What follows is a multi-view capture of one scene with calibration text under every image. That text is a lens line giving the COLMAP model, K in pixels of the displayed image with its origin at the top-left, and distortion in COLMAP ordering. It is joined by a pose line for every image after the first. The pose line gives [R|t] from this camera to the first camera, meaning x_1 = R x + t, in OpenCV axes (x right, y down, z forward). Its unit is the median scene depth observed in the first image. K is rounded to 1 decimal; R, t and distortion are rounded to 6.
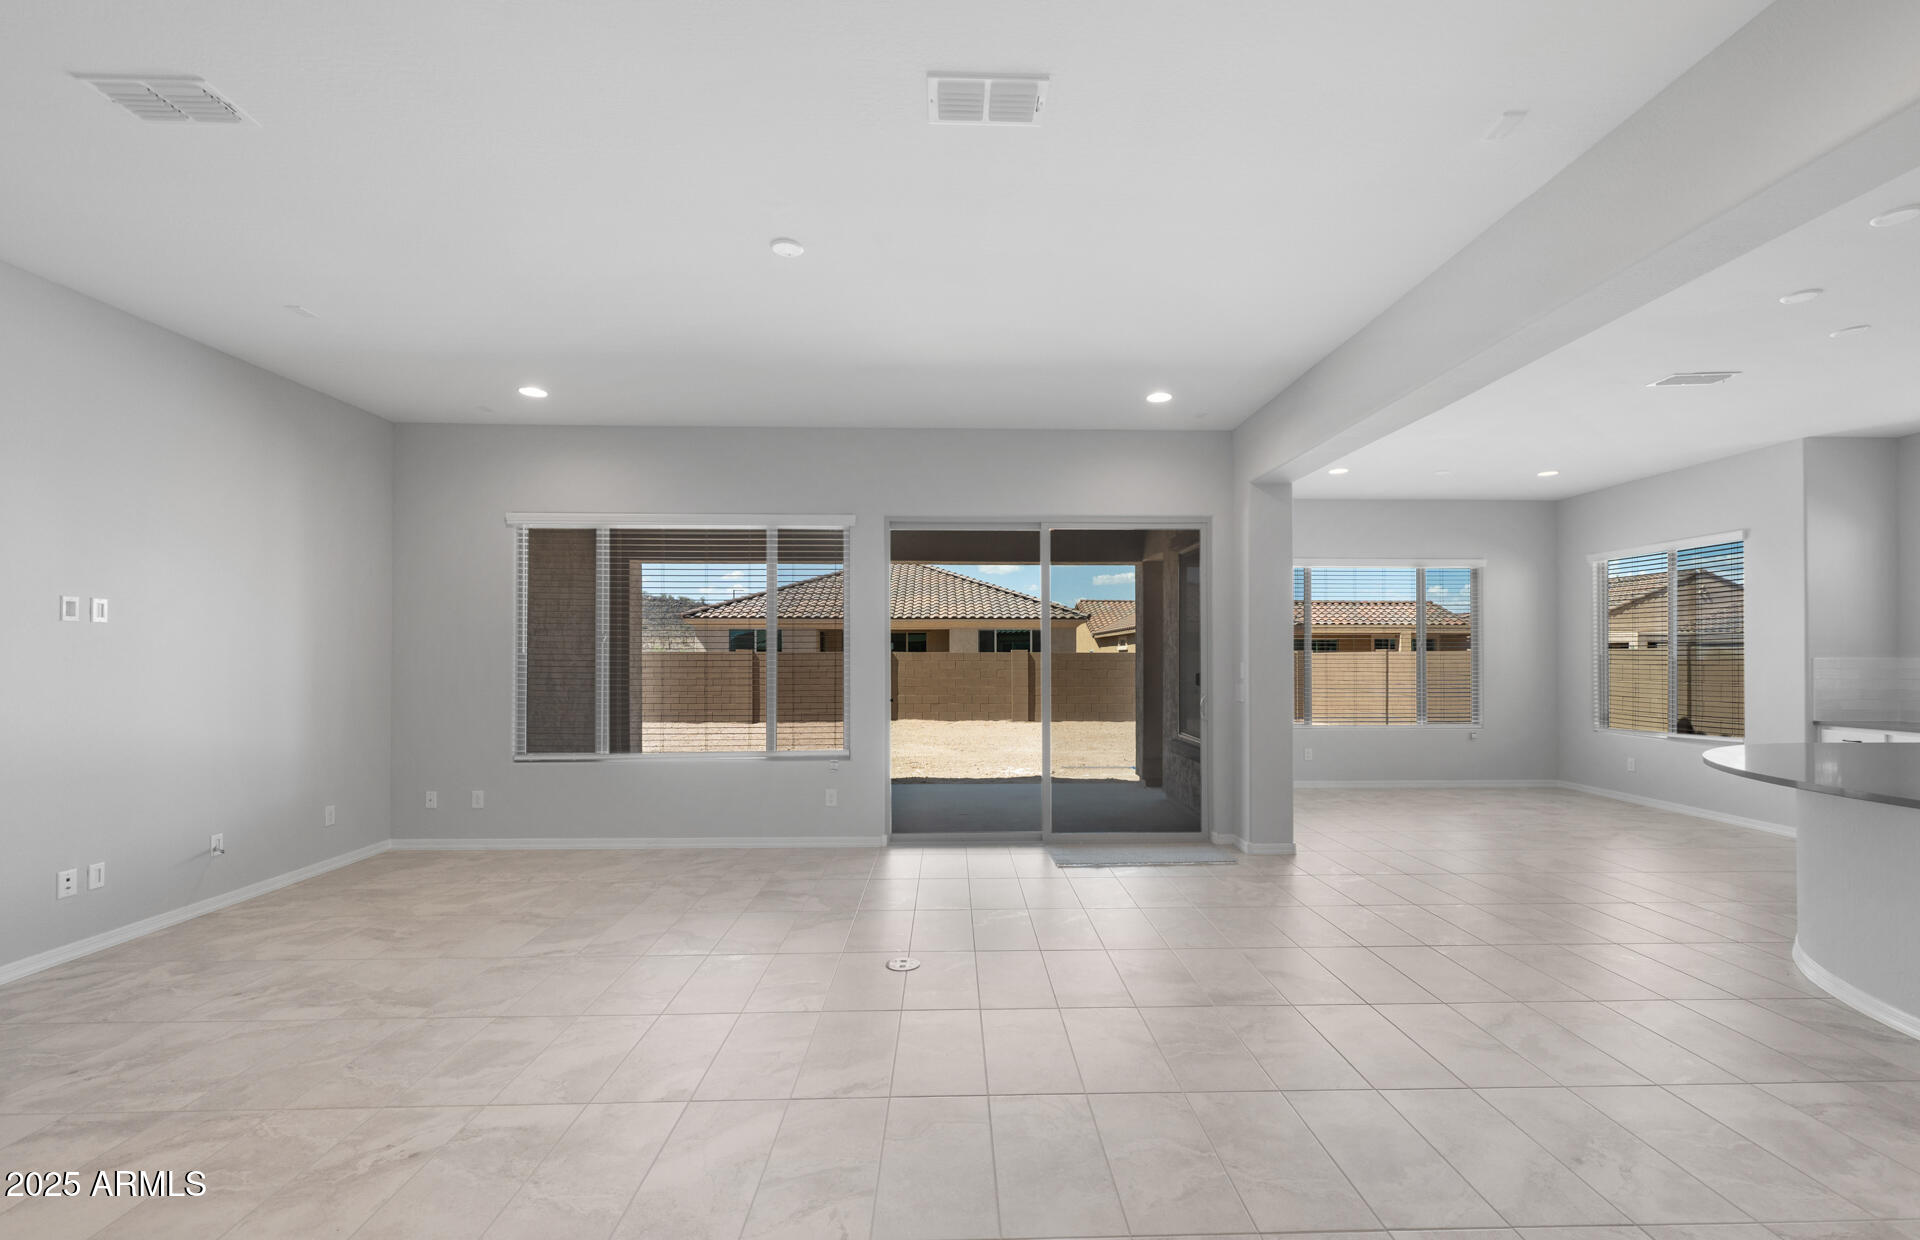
lens RADIAL K [[763.6, 0, 1025.1], [0, 763.6, 646.0], [0, 0, 1]] dist [0.001114, -0.000602]
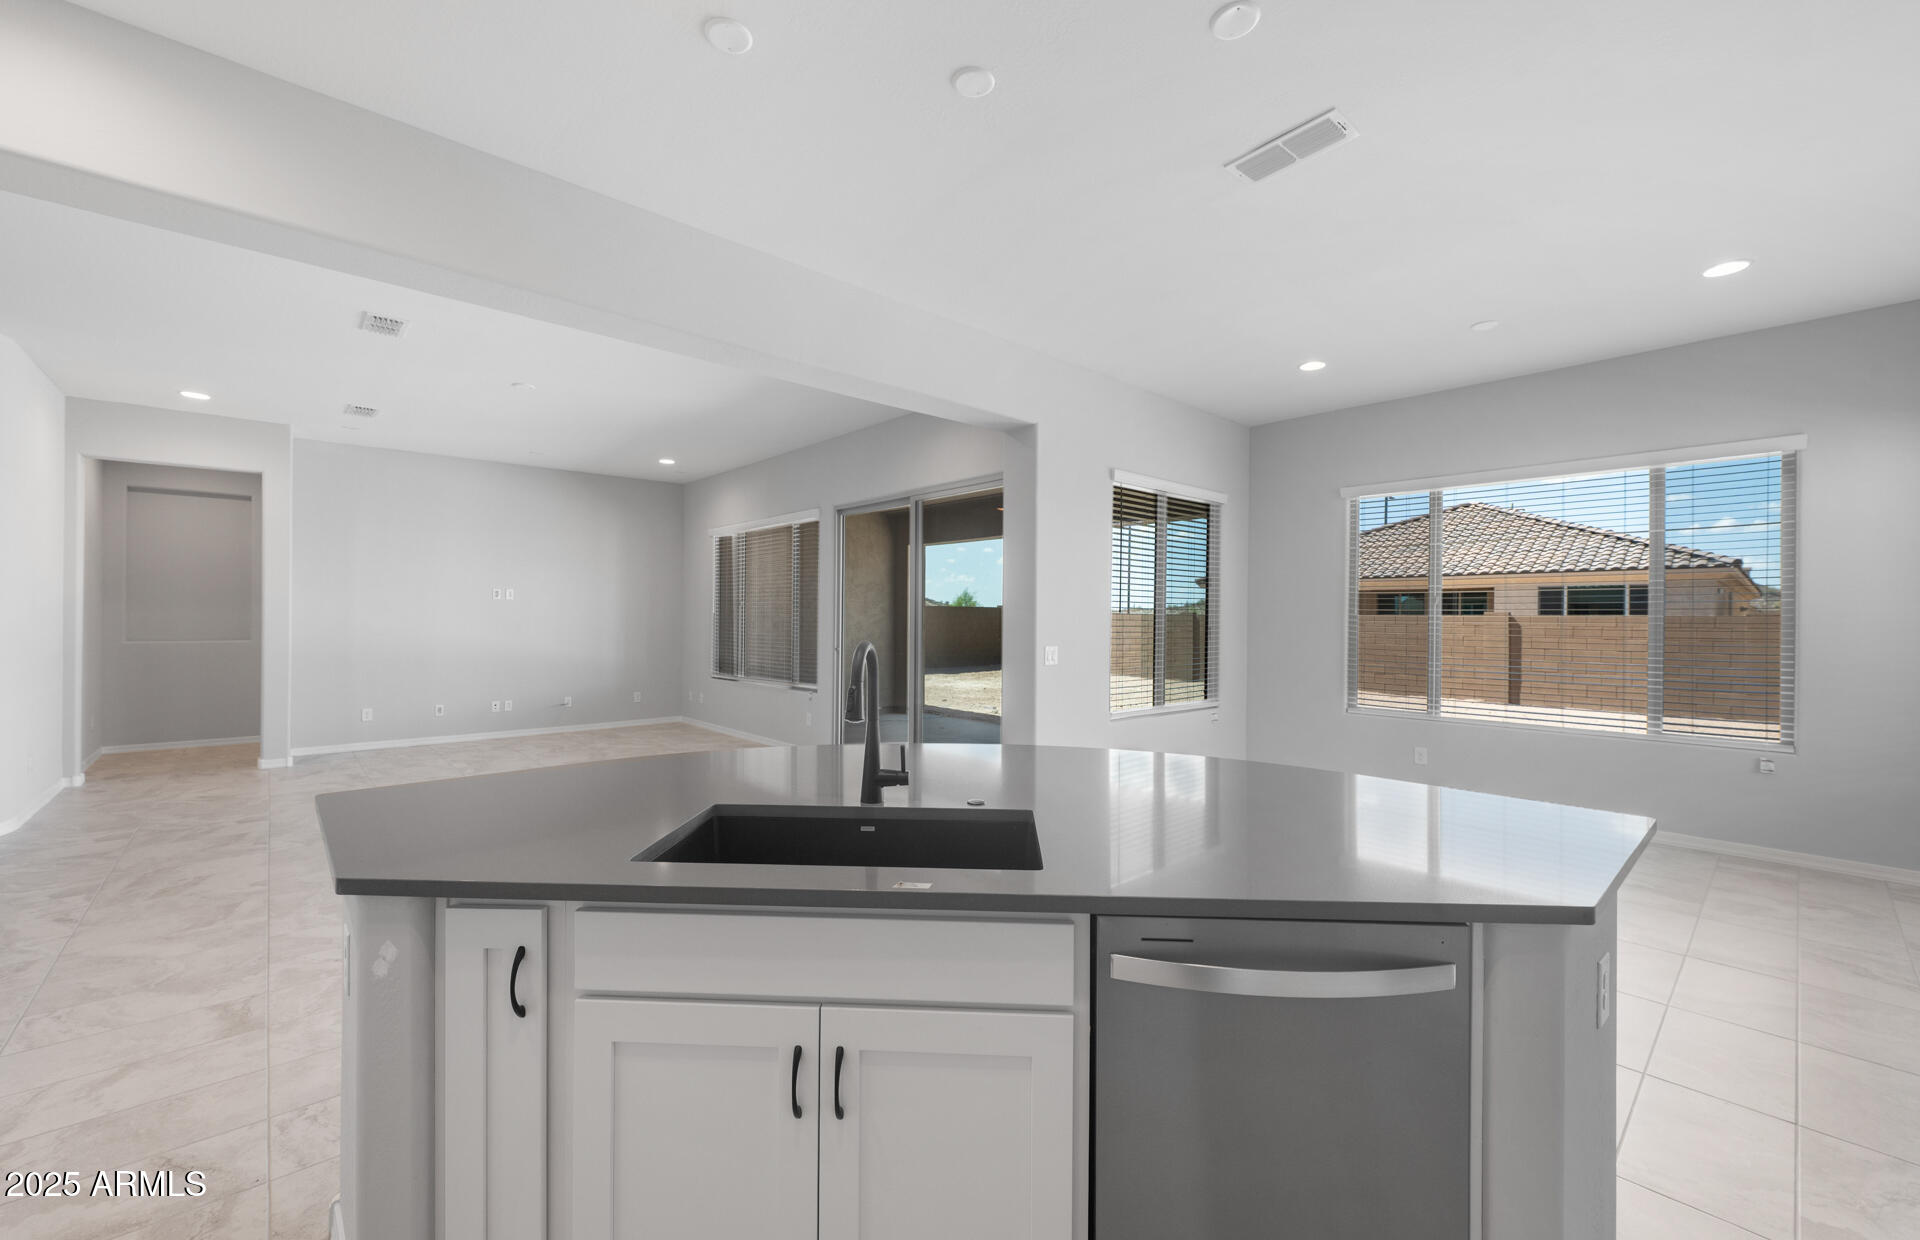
lens RADIAL K [[763.6, 0, 964.4], [0, 763.6, 621.2], [0, 0, 1]] dist [0.001114, -0.000602]
pose [[0.648991, 0.006271, -0.760770, 0.947682], [0.004792, 0.999913, 0.012329, 0.008276], [0.760781, -0.011647, 0.648904, 0.330818]]
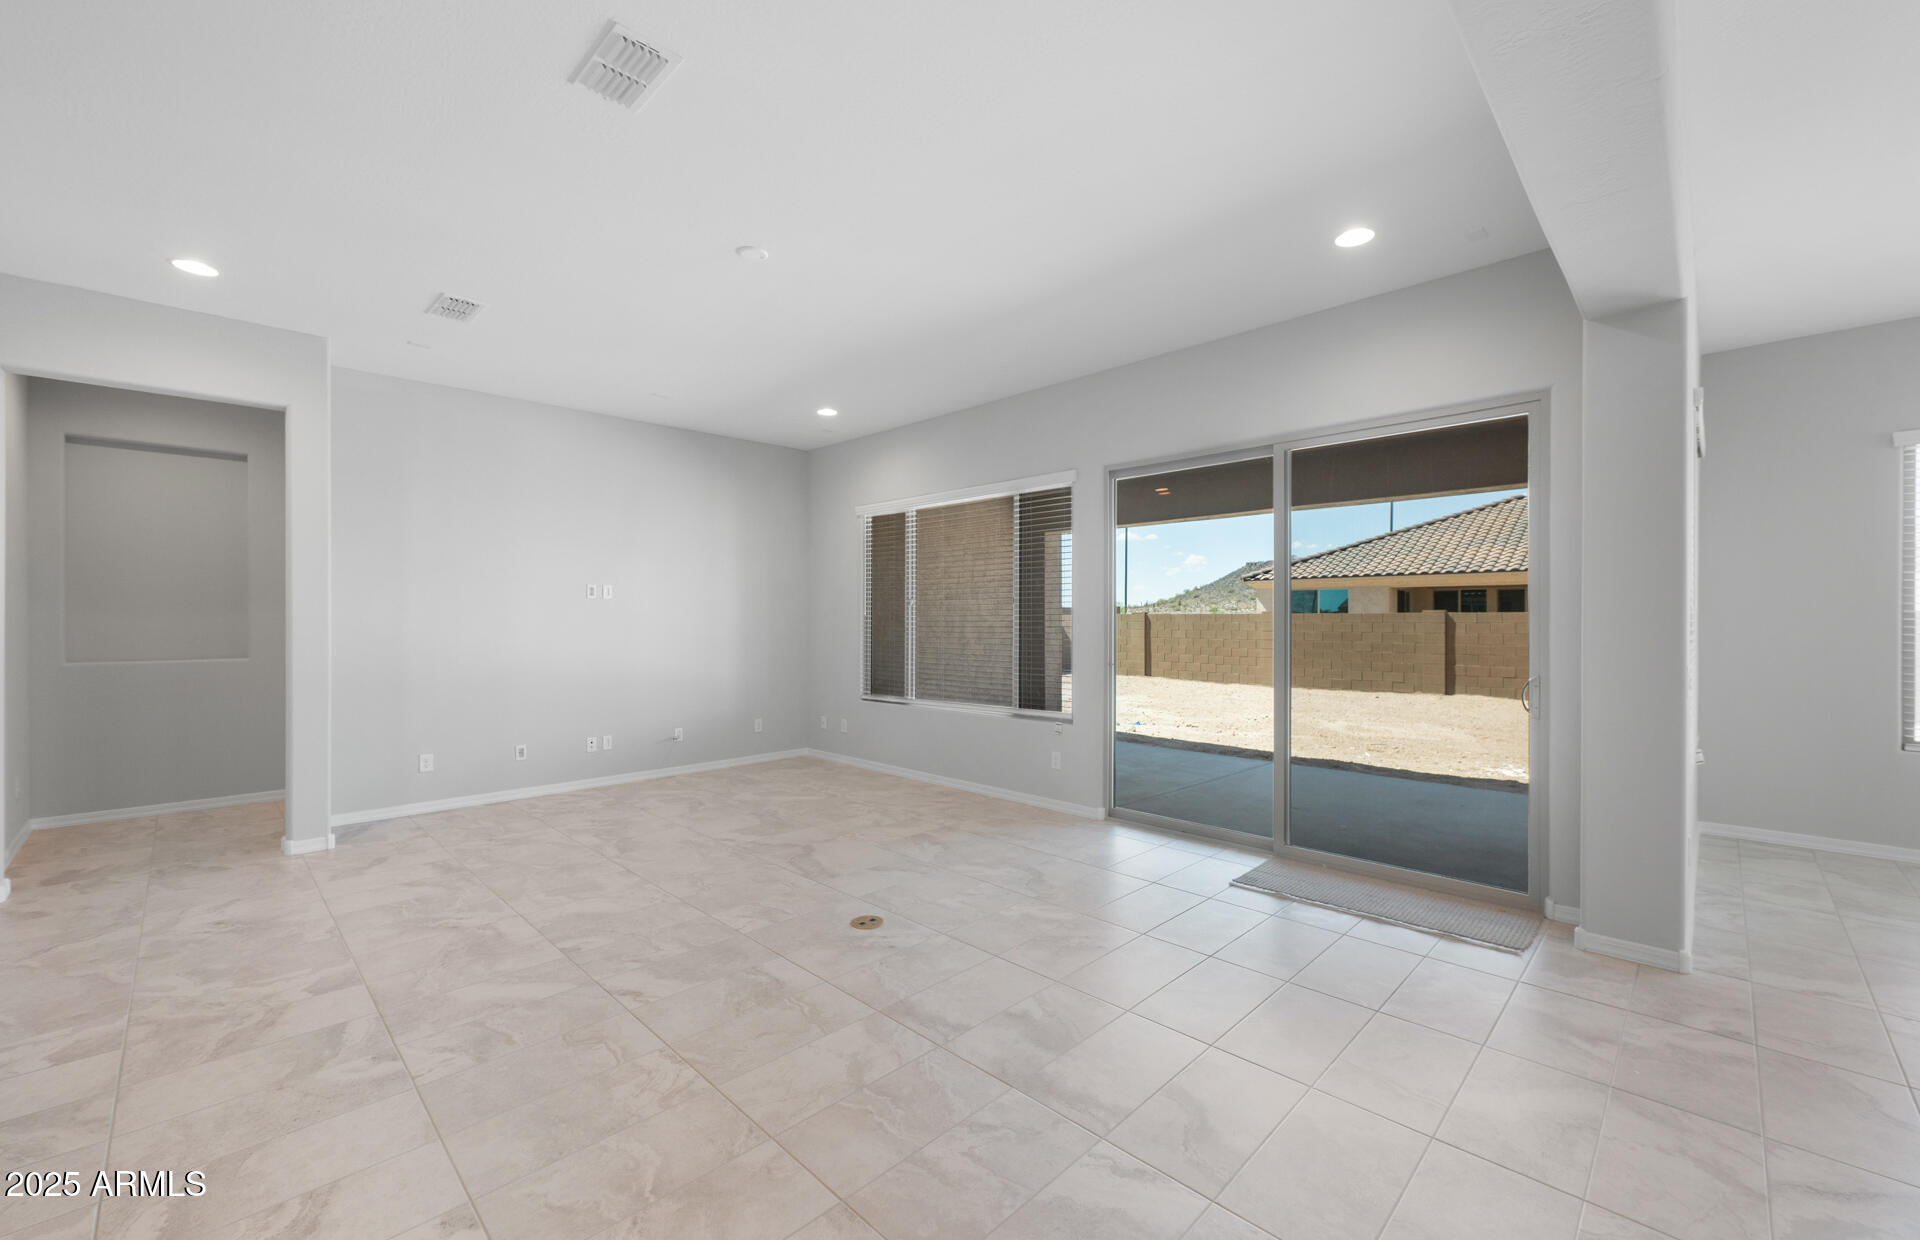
lens RADIAL K [[763.6, 0, 957.0], [0, 763.6, 623.4], [0, 0, 1]] dist [0.001114, -0.000602]
pose [[0.686920, 0.003007, -0.726727, 0.372195], [0.011383, 0.999824, 0.014897, 0.005114], [0.726644, -0.018505, 0.686765, 0.229375]]
